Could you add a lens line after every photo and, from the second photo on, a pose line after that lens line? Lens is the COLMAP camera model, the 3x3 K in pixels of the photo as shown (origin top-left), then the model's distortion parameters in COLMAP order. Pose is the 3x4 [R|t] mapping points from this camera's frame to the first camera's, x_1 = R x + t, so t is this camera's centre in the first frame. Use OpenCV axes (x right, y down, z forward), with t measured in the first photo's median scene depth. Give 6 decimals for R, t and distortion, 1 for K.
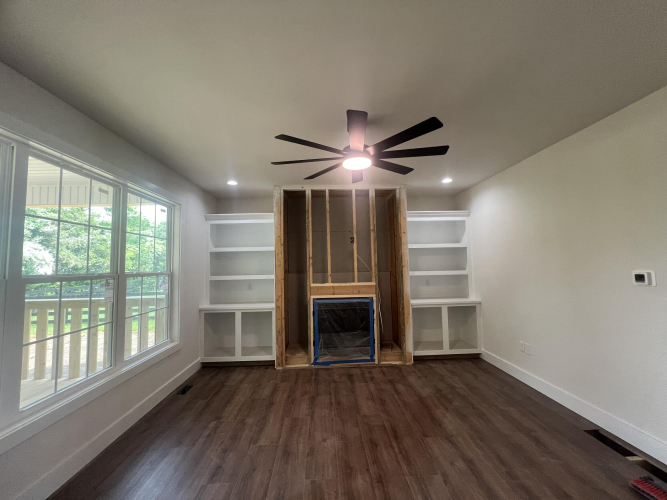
lens RADIAL K [[265.4, 0, 331.2], [0, 265.4, 247.1], [0, 0, 1]] dist [-0.000926, -0.000016]
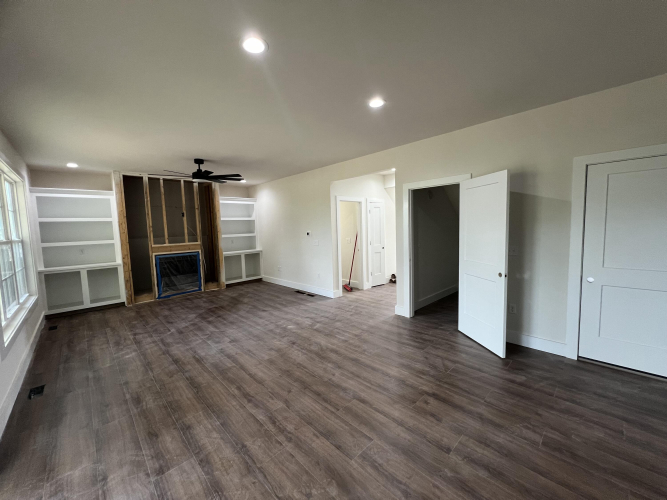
lens RADIAL K [[265.4, 0, 331.2], [0, 265.4, 247.1], [0, 0, 1]] dist [-0.000926, -0.000016]
pose [[0.747203, -0.057070, 0.662142, -0.300929], [-0.027294, 0.992831, 0.116372, -0.042703], [-0.664036, -0.105026, 0.740288, -0.693192]]
